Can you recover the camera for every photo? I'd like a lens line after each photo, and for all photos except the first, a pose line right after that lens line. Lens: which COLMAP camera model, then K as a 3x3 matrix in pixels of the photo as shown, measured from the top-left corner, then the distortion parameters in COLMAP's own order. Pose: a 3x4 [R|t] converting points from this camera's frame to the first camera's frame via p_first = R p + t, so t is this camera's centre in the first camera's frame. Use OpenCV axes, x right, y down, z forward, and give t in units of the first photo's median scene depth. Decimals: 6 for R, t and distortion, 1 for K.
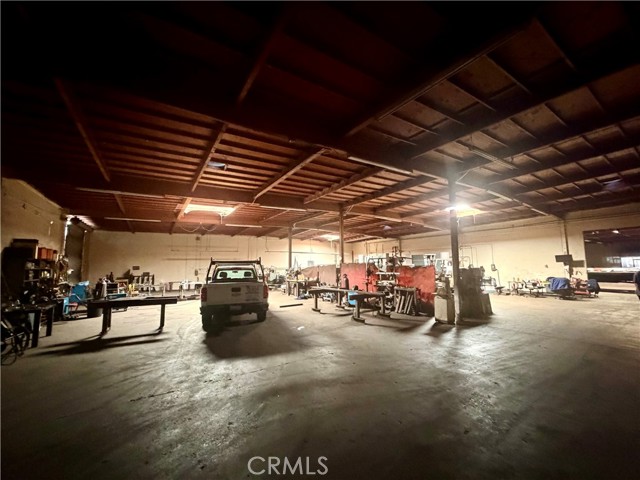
lens RADIAL K [[252.3, 0, 320.0], [0, 252.3, 240.0], [0, 0, 1]] dist [0.000171, -0.000025]
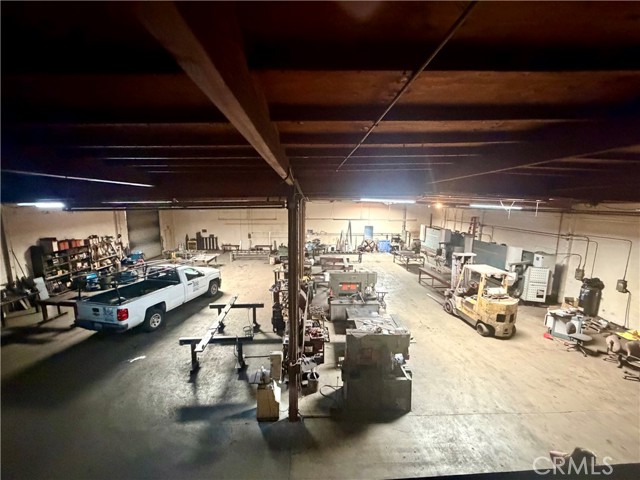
lens RADIAL K [[249.6, 0, 320.0], [0, 249.6, 240.0], [0, 0, 1]] dist [0.000203, 0.000015]
pose [[0.860255, 0.098555, -0.500248, 0.749429], [0.027394, 0.970789, 0.238365, -0.241765], [0.509127, -0.218759, 0.832427, 0.495308]]
